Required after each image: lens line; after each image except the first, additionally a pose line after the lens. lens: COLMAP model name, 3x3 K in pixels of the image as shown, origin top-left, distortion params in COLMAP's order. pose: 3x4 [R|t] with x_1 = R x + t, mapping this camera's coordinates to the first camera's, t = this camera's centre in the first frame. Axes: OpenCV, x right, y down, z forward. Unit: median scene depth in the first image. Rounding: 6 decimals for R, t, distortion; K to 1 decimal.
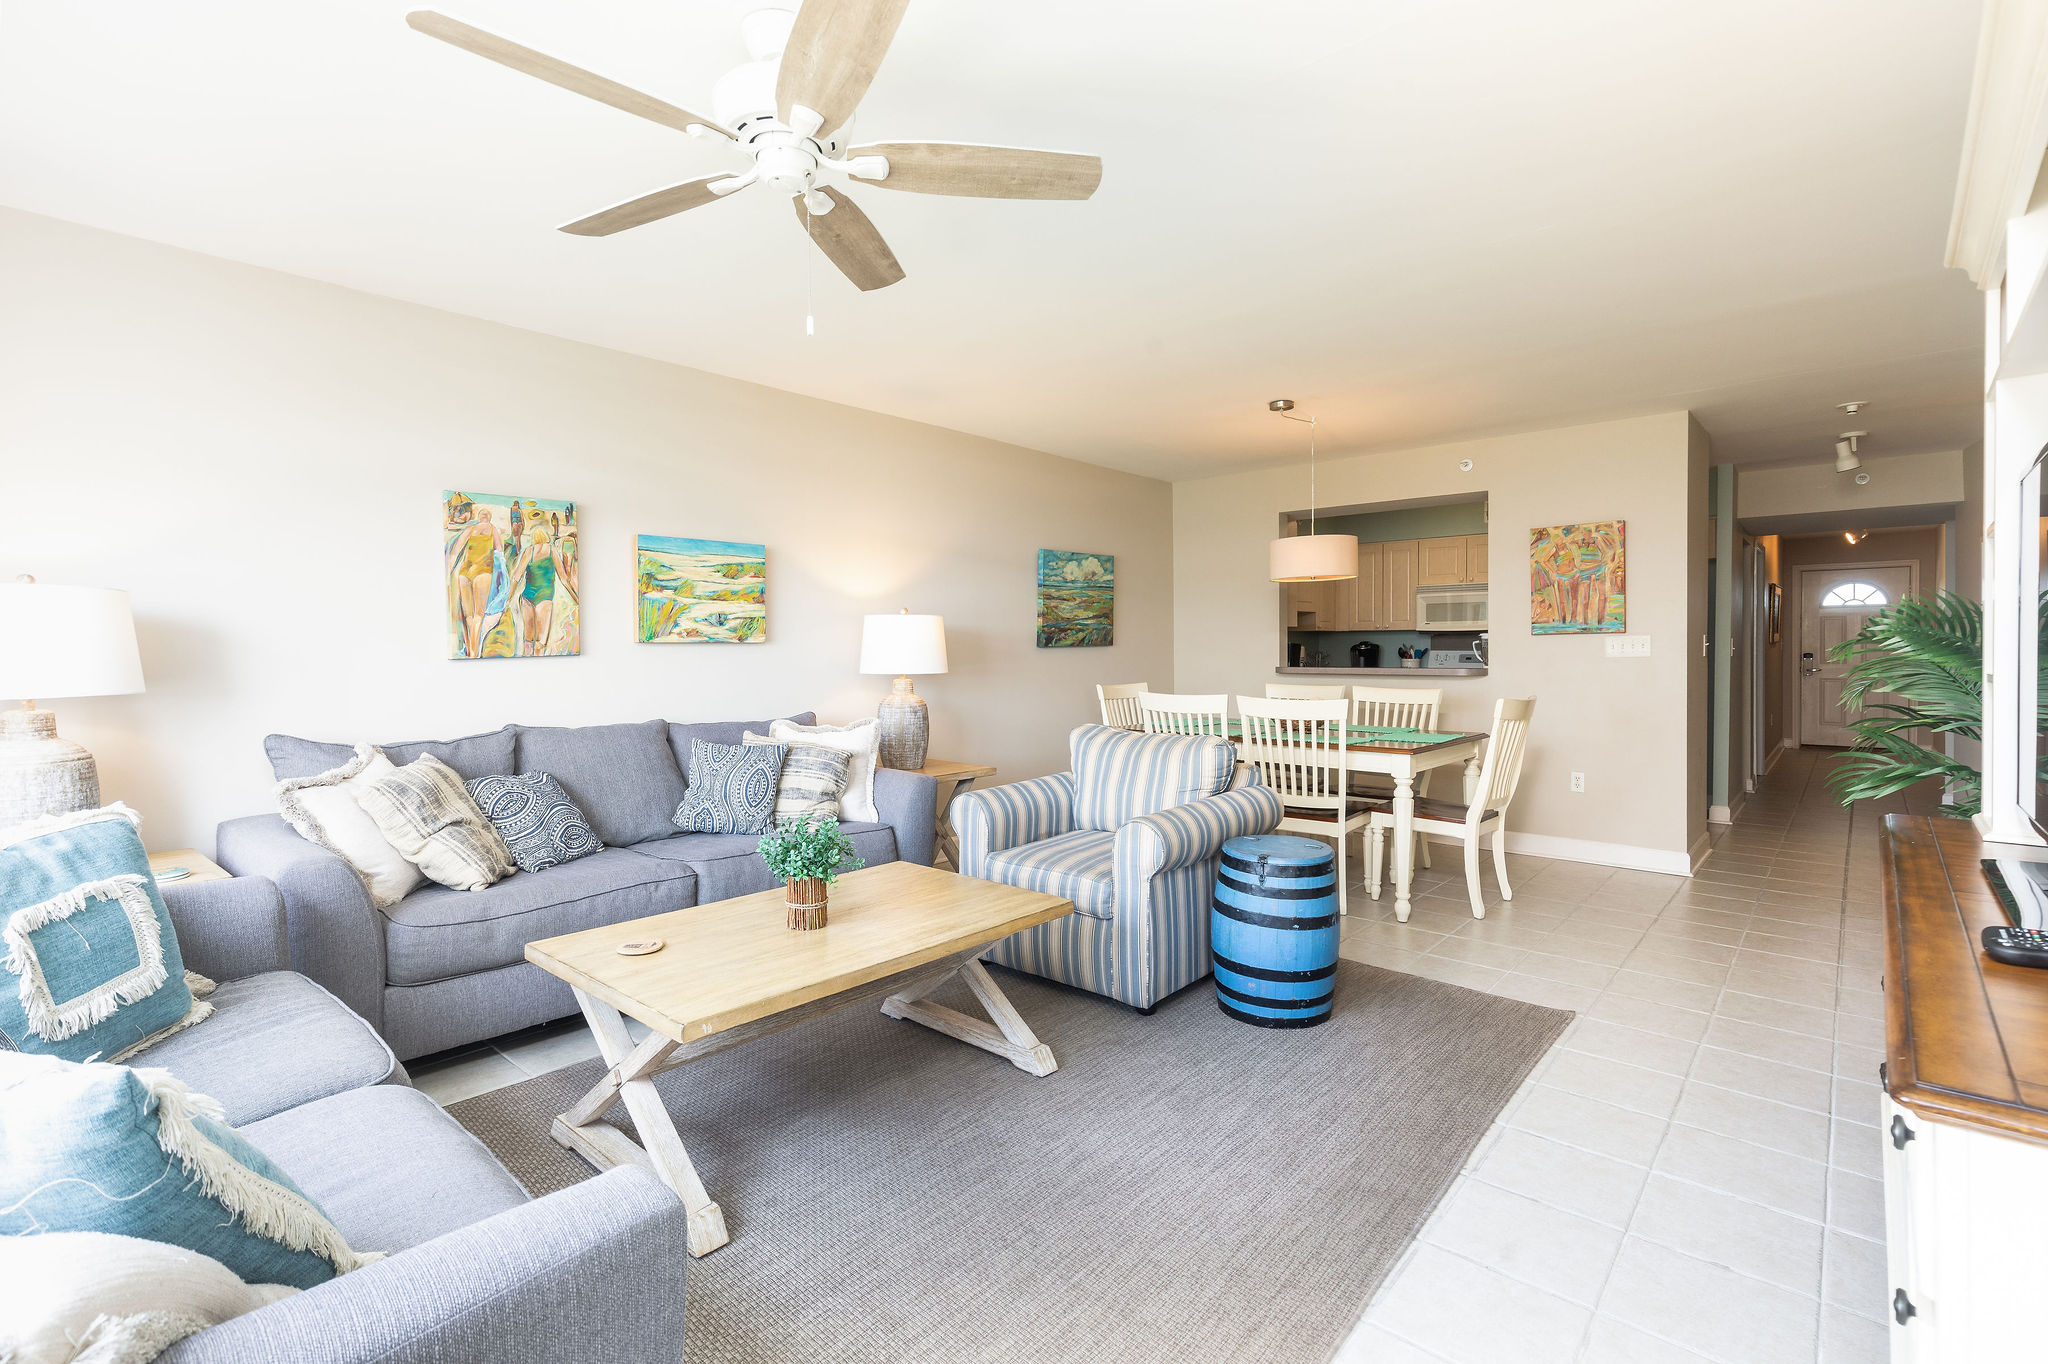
lens RADIAL K [[929.6, 0, 1020.5], [0, 929.6, 671.6], [0, 0, 1]] dist [0.008782, -0.002613]
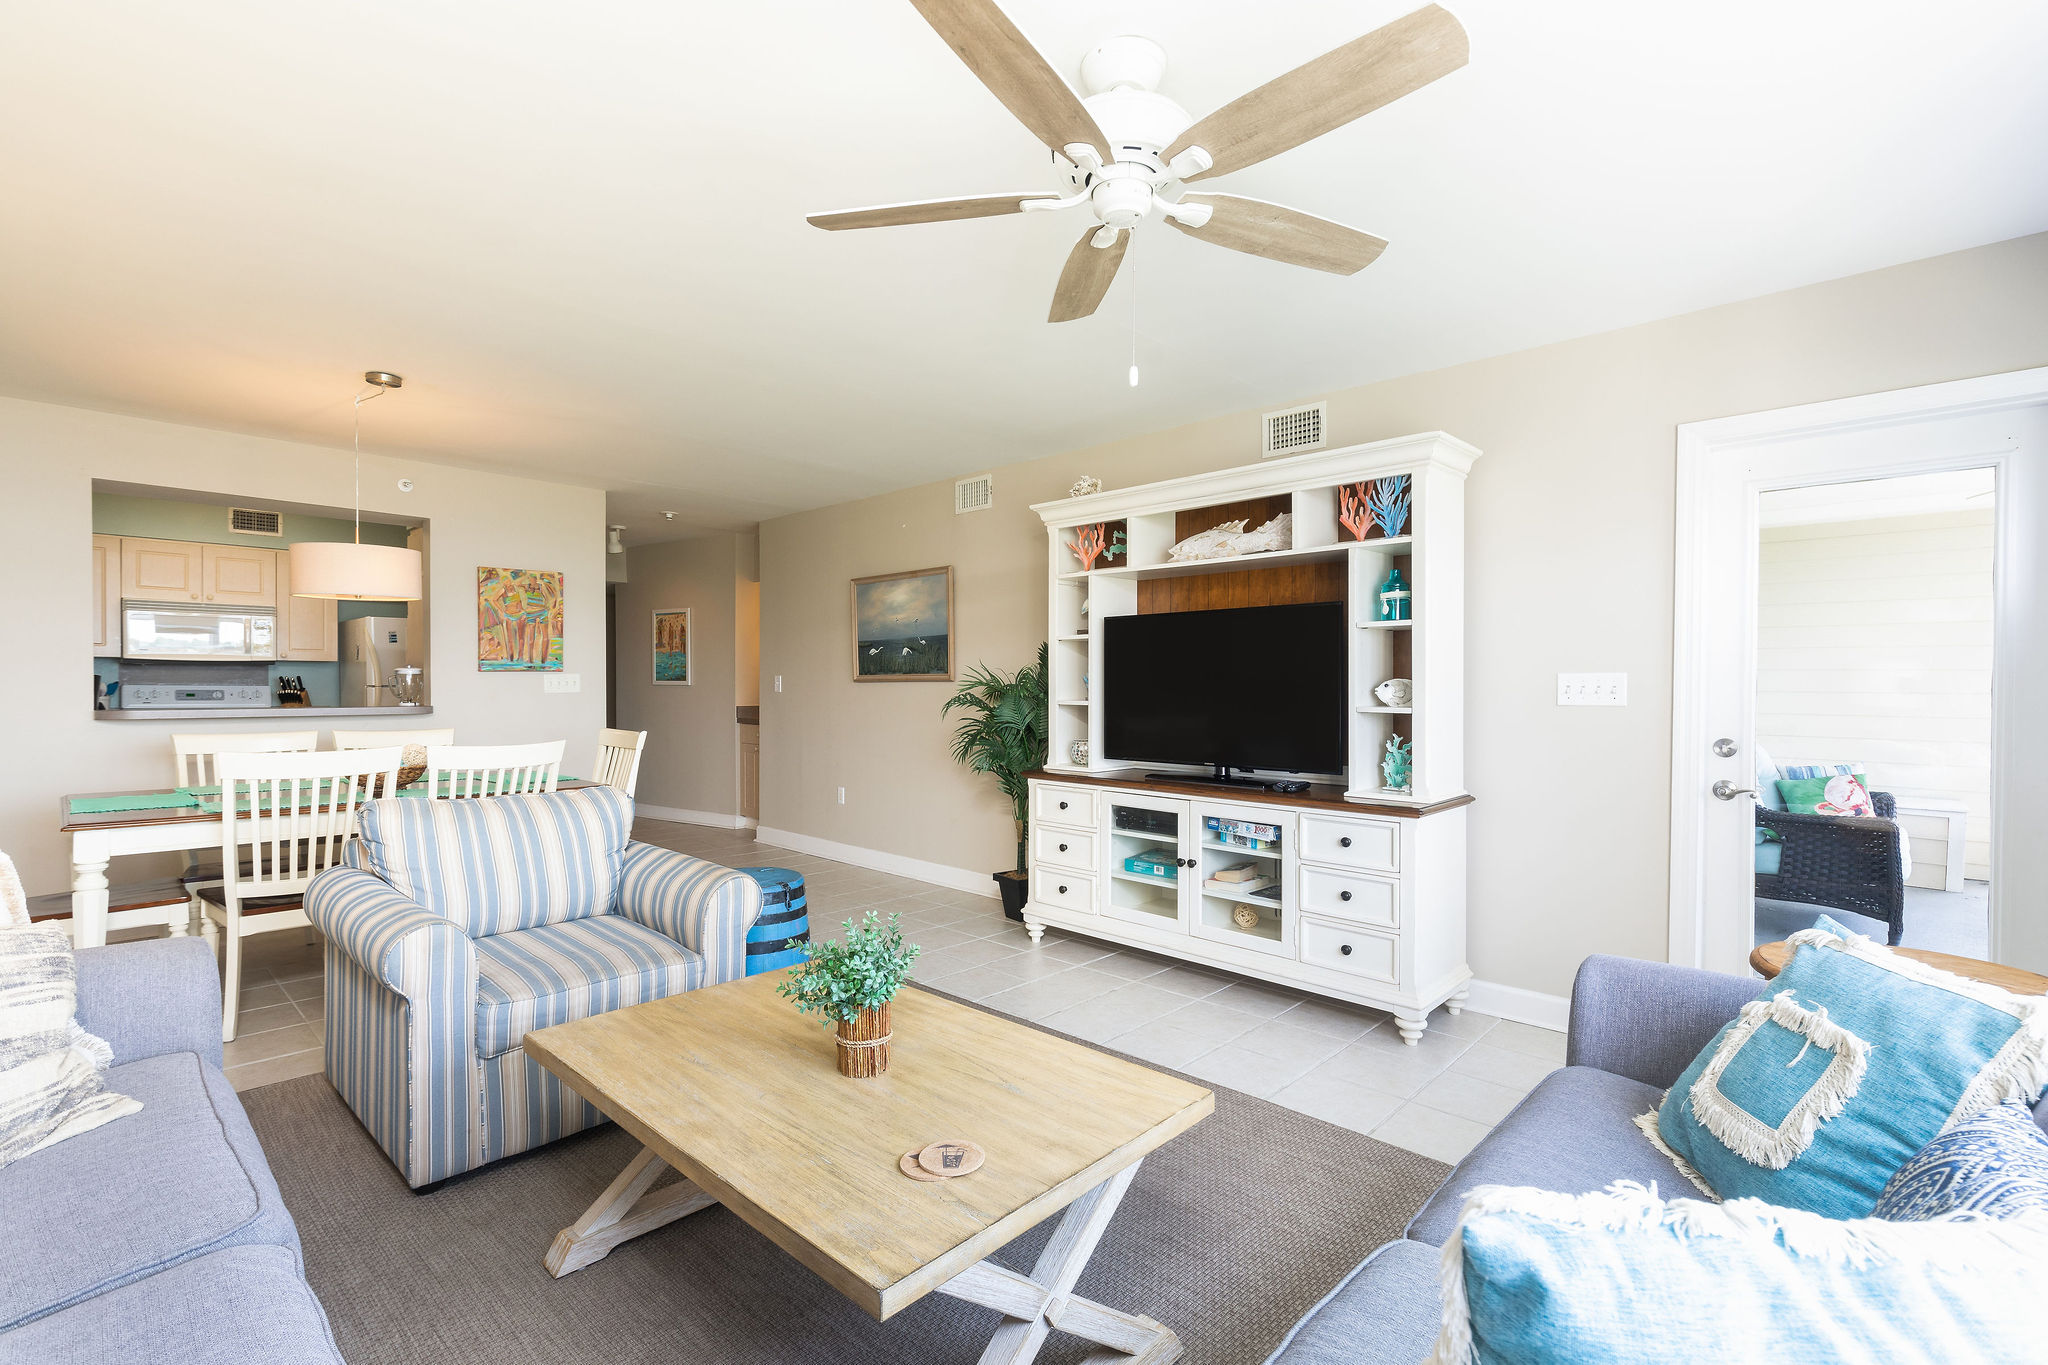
lens RADIAL K [[929.6, 0, 1007.0], [0, 929.6, 683.3], [0, 0, 1]] dist [0.008782, -0.002613]
pose [[0.039742, 0.004615, 0.999199, -0.547365], [0.019516, 0.999795, -0.005394, -0.012363], [-0.999019, 0.019715, 0.039644, 0.487116]]
